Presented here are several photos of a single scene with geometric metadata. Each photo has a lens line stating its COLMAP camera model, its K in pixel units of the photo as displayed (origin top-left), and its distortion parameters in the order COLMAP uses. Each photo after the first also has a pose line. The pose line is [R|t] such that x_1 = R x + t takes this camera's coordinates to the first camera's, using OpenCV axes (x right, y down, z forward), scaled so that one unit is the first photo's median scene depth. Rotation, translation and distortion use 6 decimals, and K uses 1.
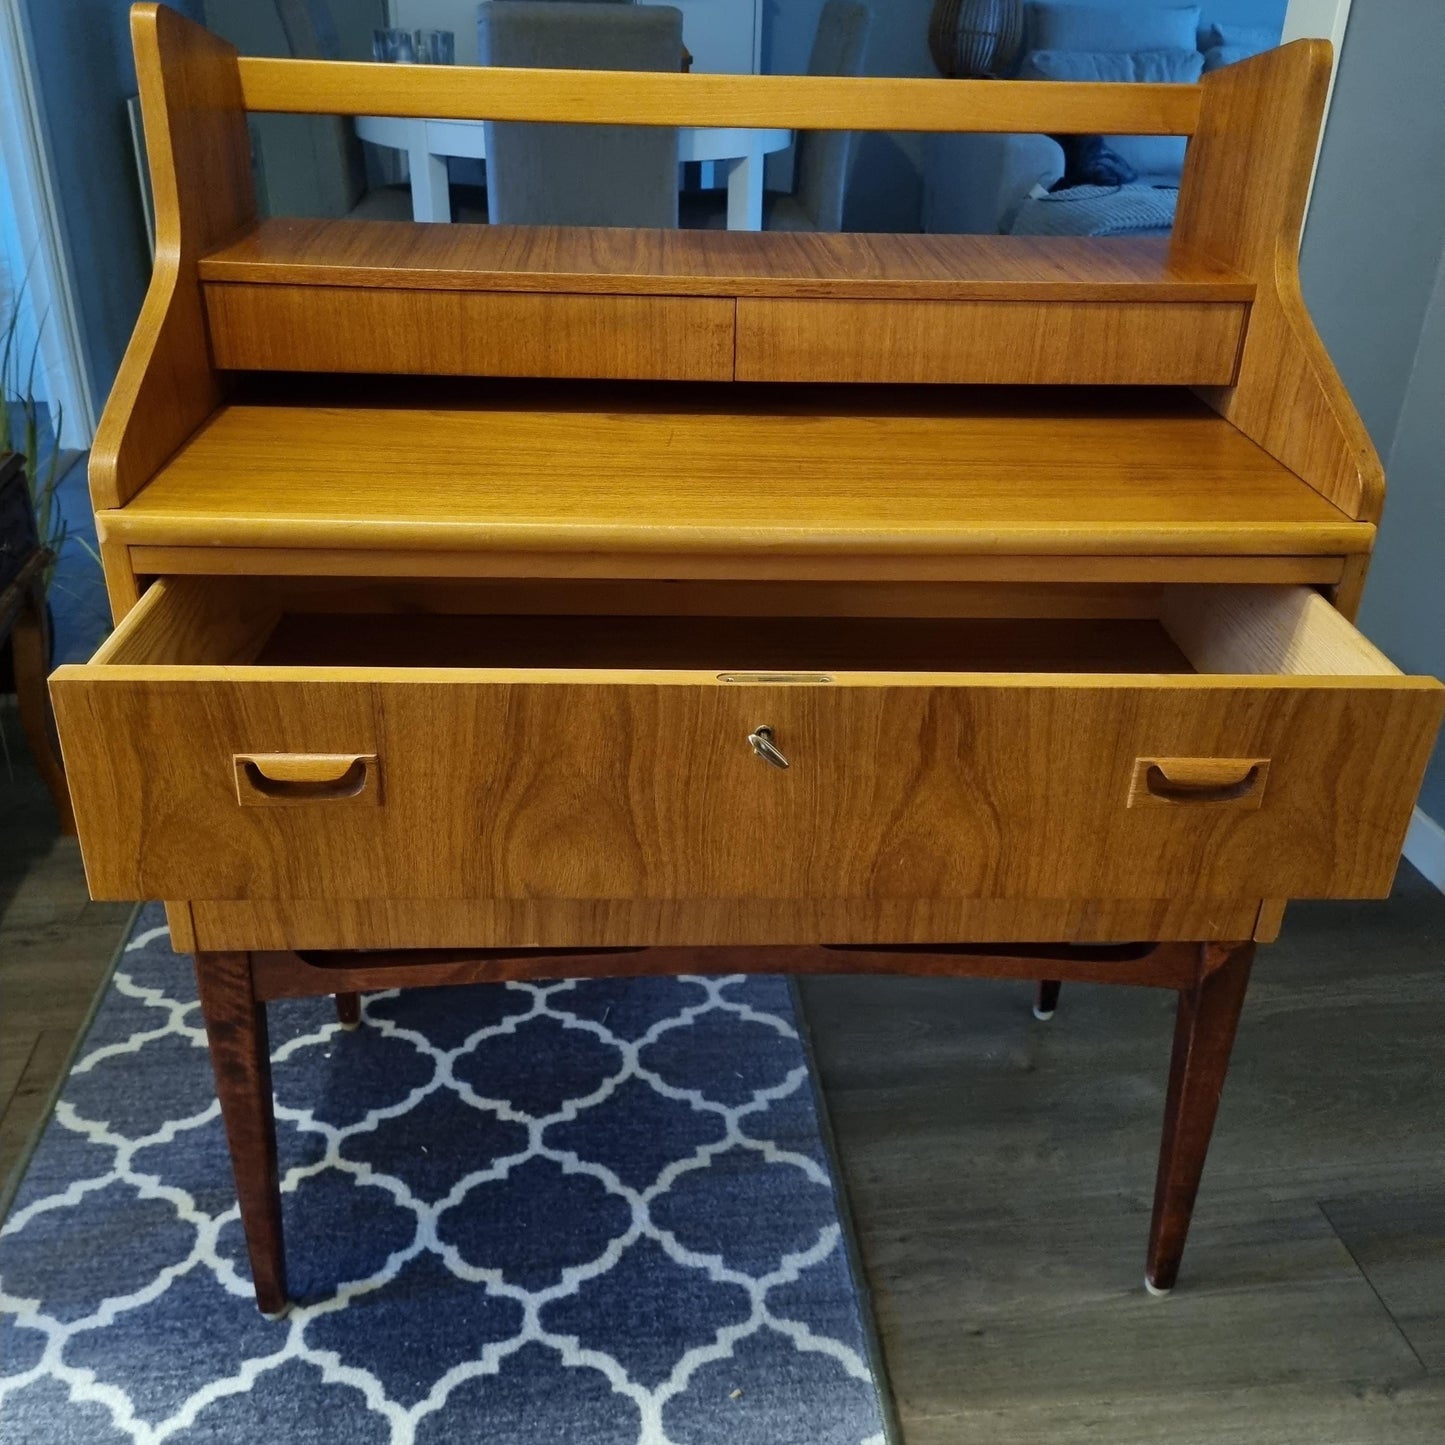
lens RADIAL K [[1471.2, 0, 747.3], [0, 1471.2, 717.5], [0, 0, 1]] dist [0.034014, -0.039073]
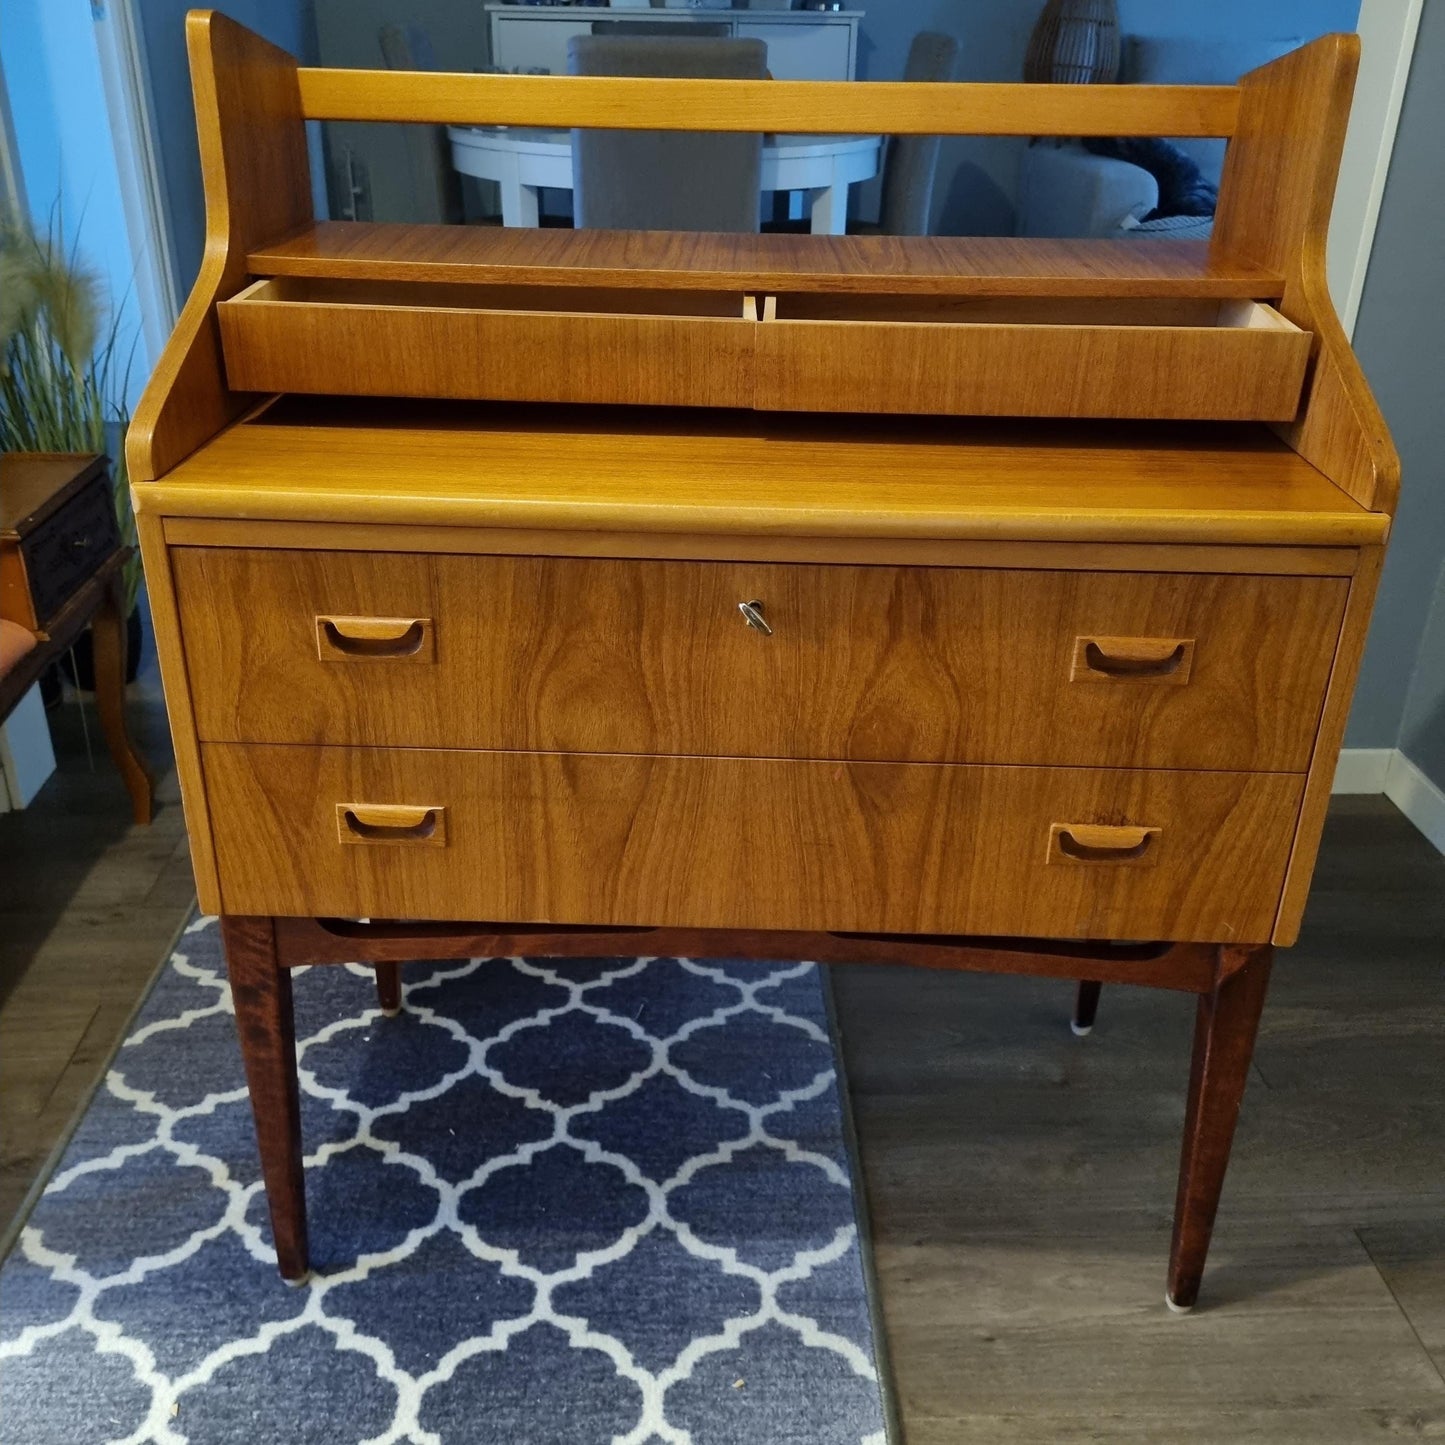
lens RADIAL K [[1473.2, 0, 729.3], [0, 1473.2, 715.9], [0, 0, 1]] dist [0.028069, -0.025401]
pose [[0.996642, 0.023977, -0.078292, 0.051607], [-0.026085, 0.999321, -0.026008, 0.031194], [0.077615, 0.027963, 0.996591, -0.010034]]
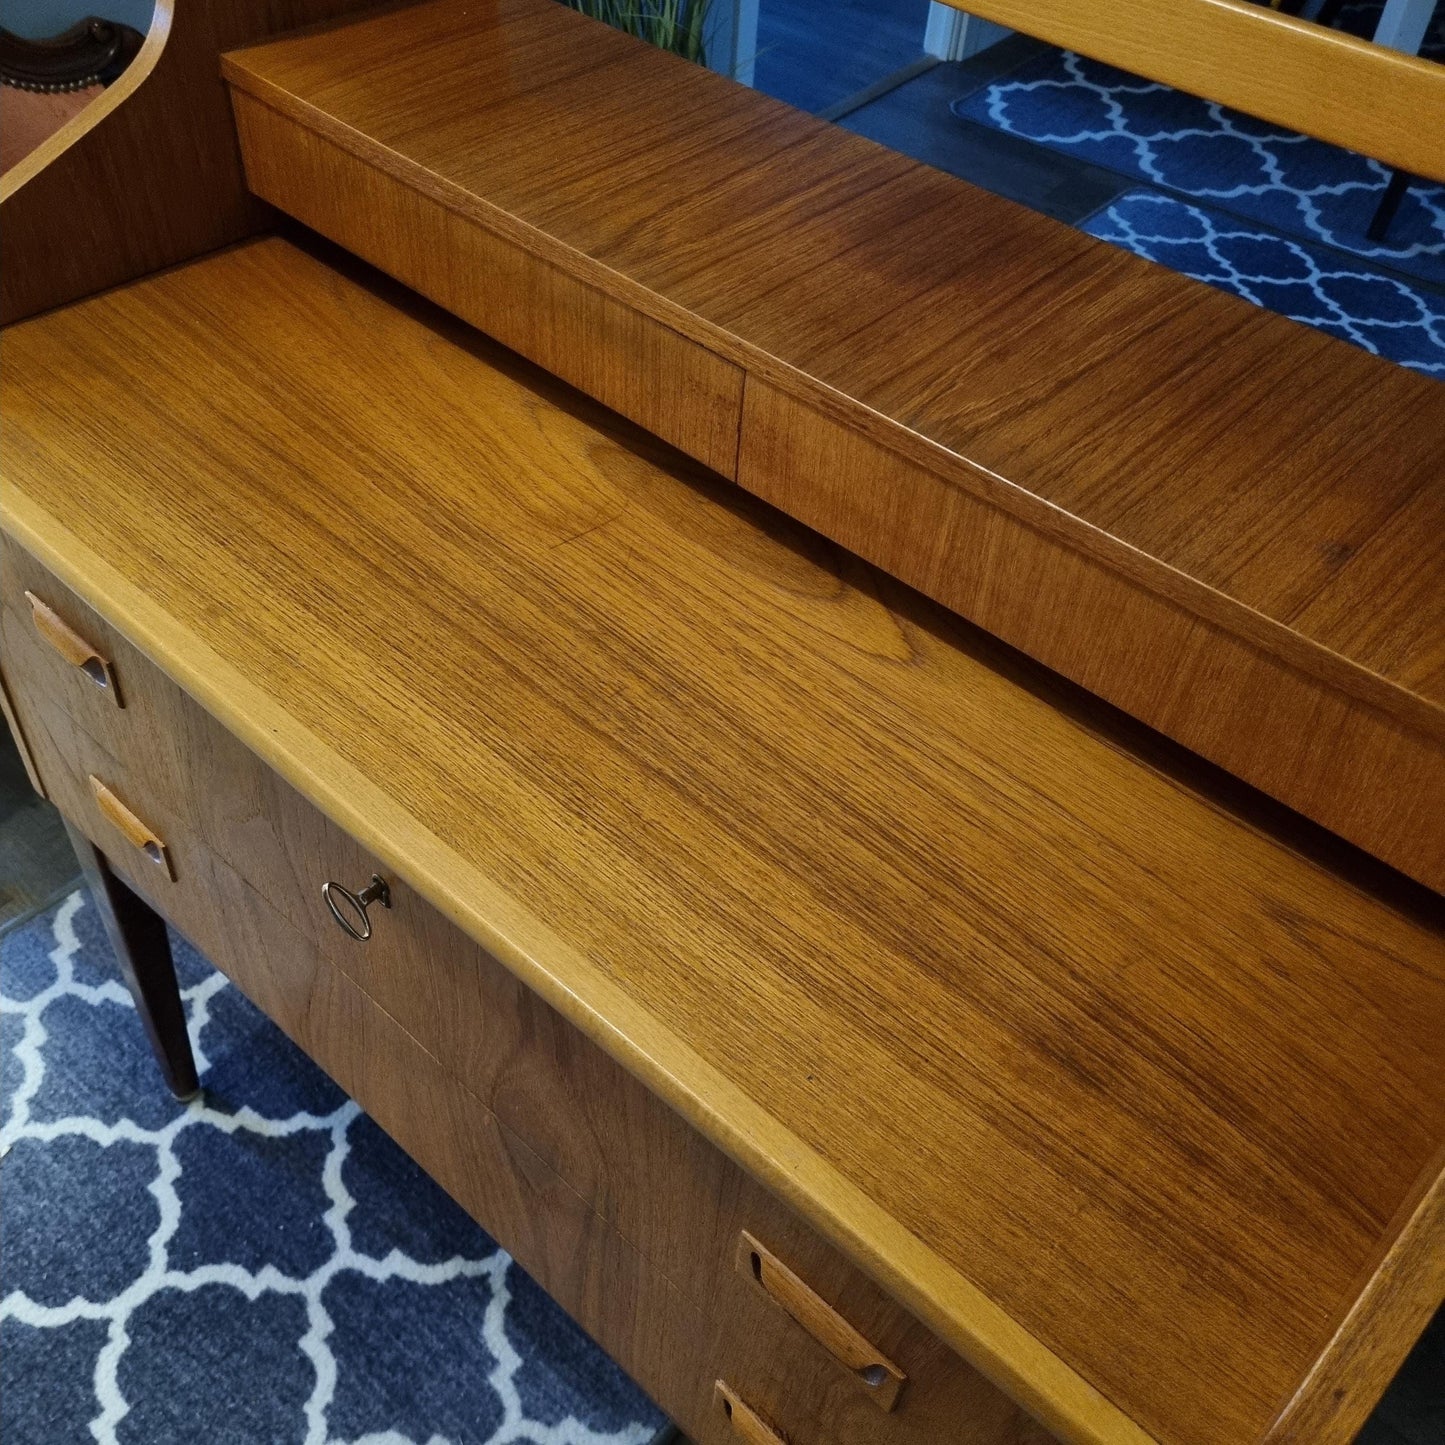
lens RADIAL K [[1473.2, 0, 722.5], [0, 1473.2, 722.5], [0, 0, 1]] dist [0.032929, -0.028633]
pose [[0.696252, 0.519779, -0.495039, 0.317448], [-0.368203, 0.850639, 0.375287, -0.340887], [0.616165, -0.079019, 0.783643, 0.454149]]
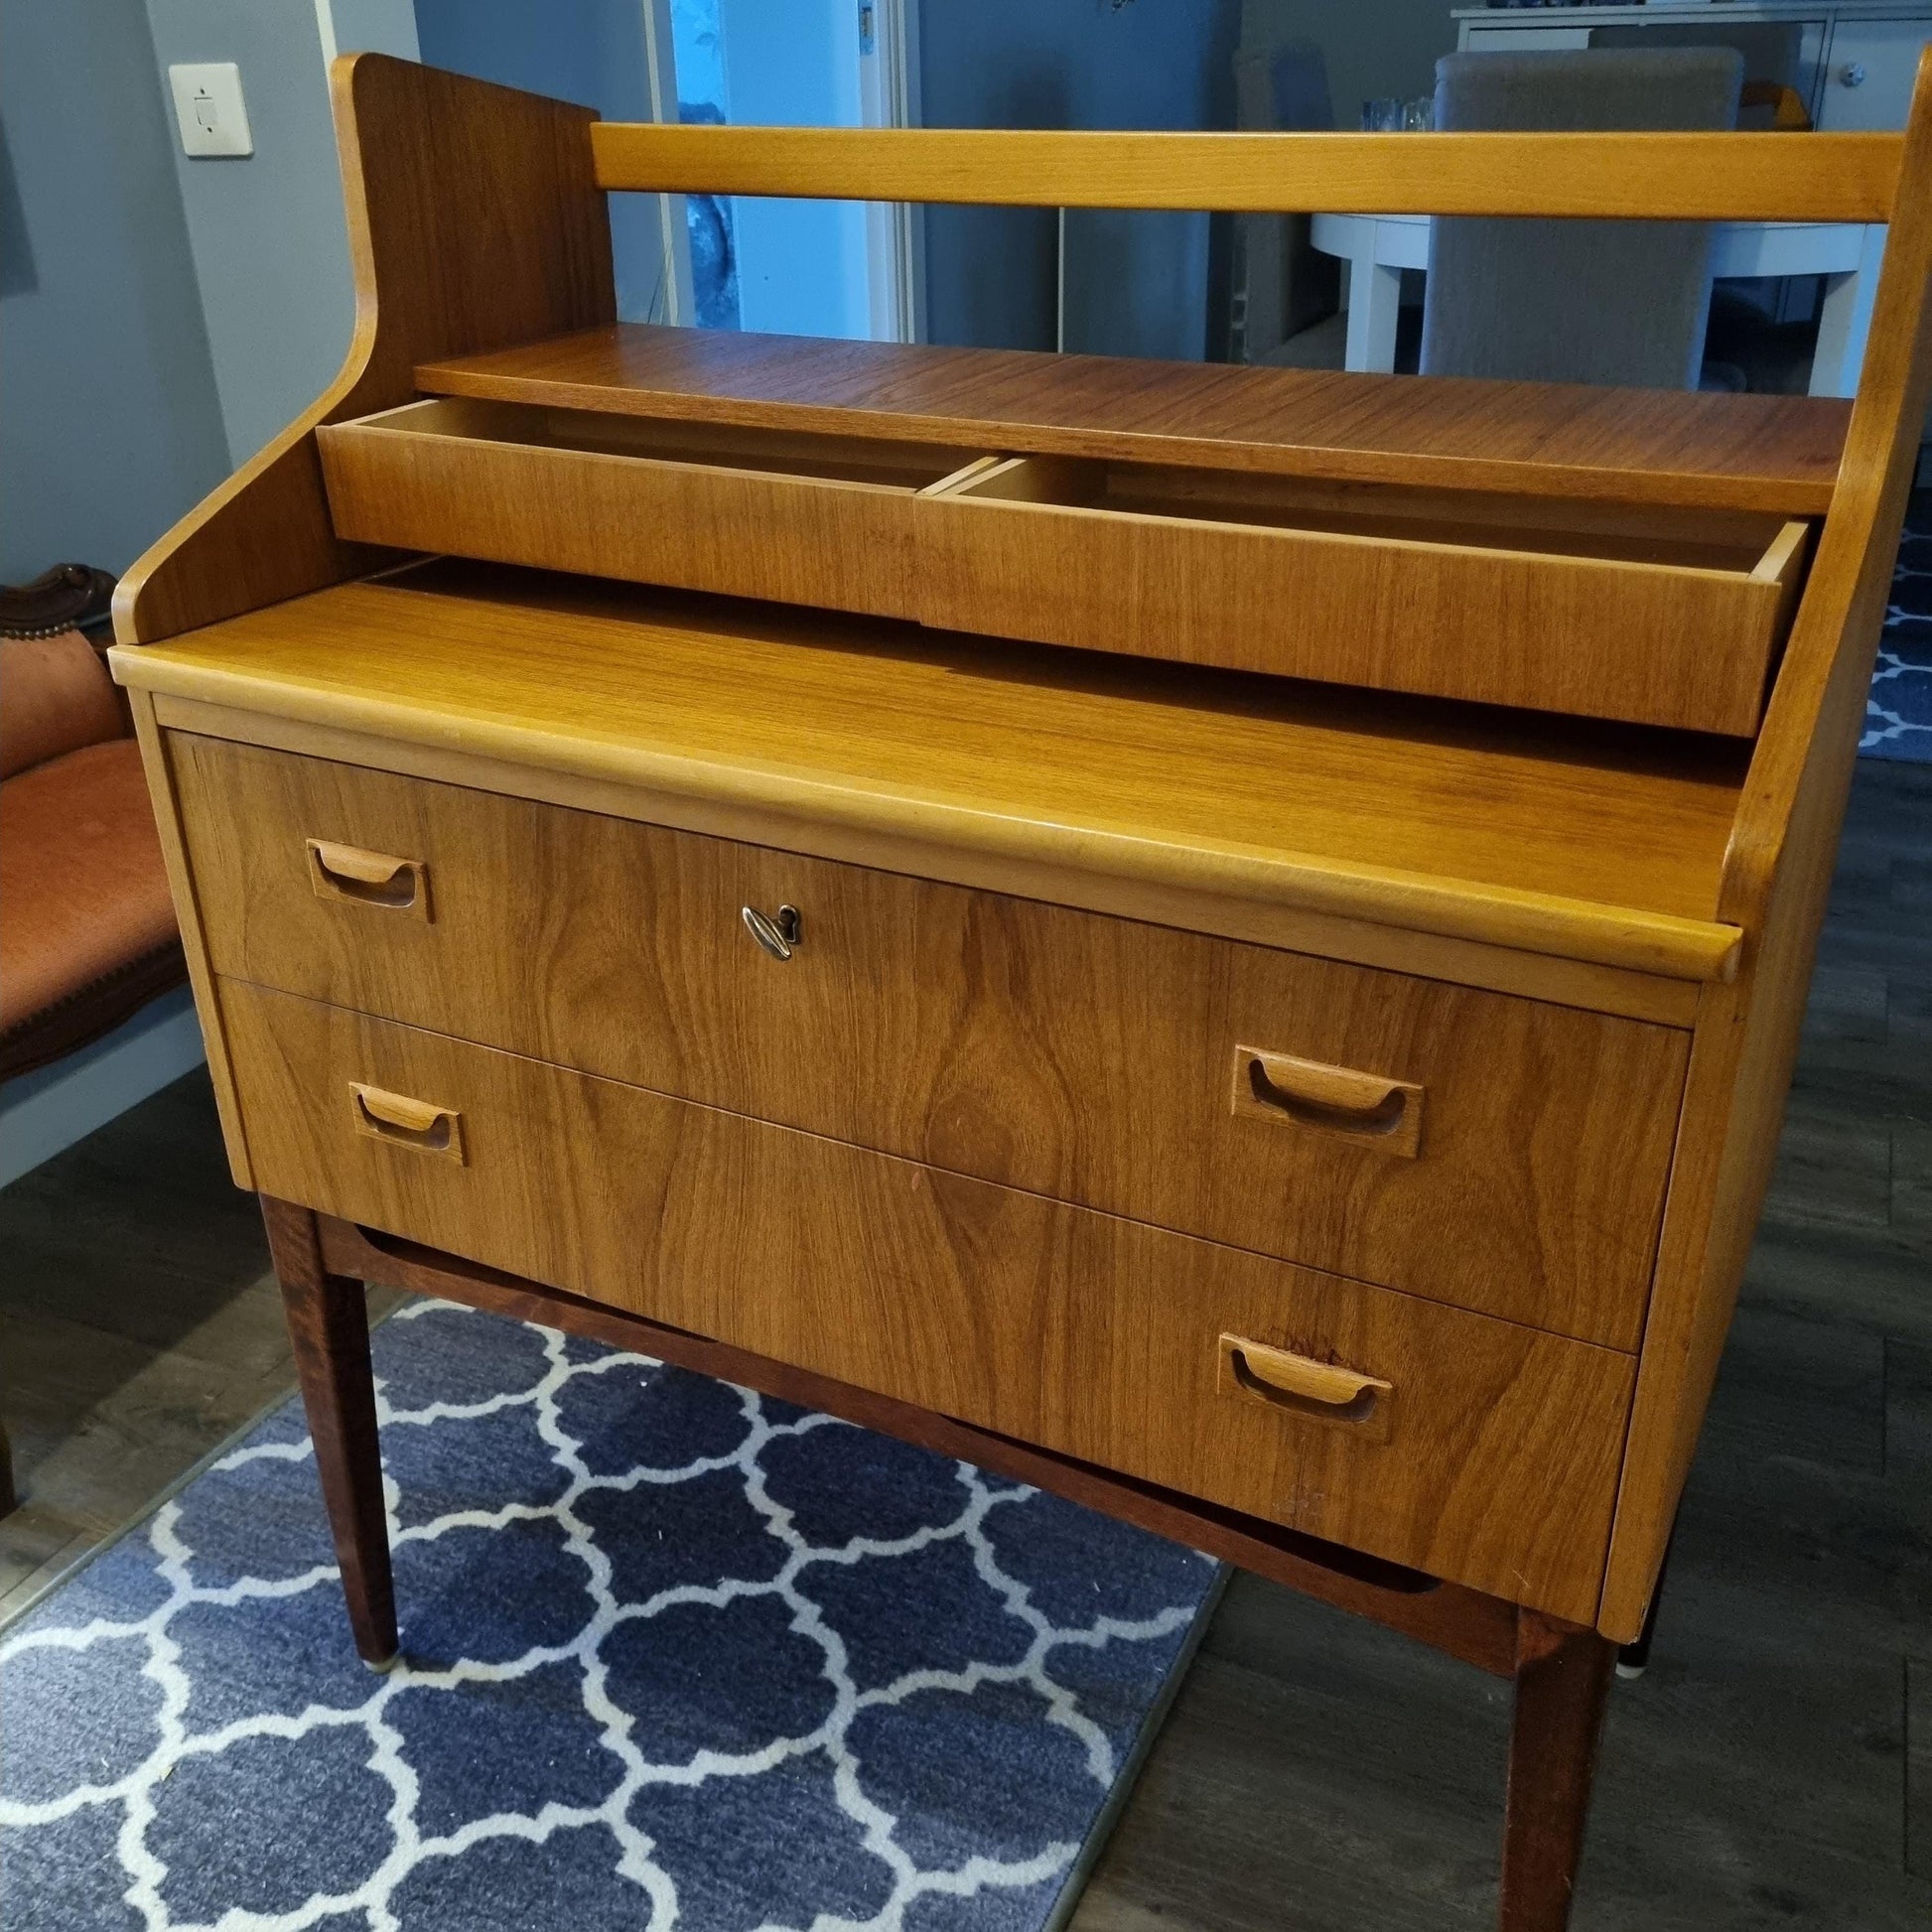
lens RADIAL K [[1969.7, 0, 966.0], [0, 1969.7, 966.0], [0, 0, 1]] dist [0.032929, -0.028633]
pose [[0.853176, 0.186496, -0.487145, 0.415116], [-0.199608, 0.979546, 0.025415, -0.062358], [0.481921, 0.075555, 0.872951, 0.184949]]
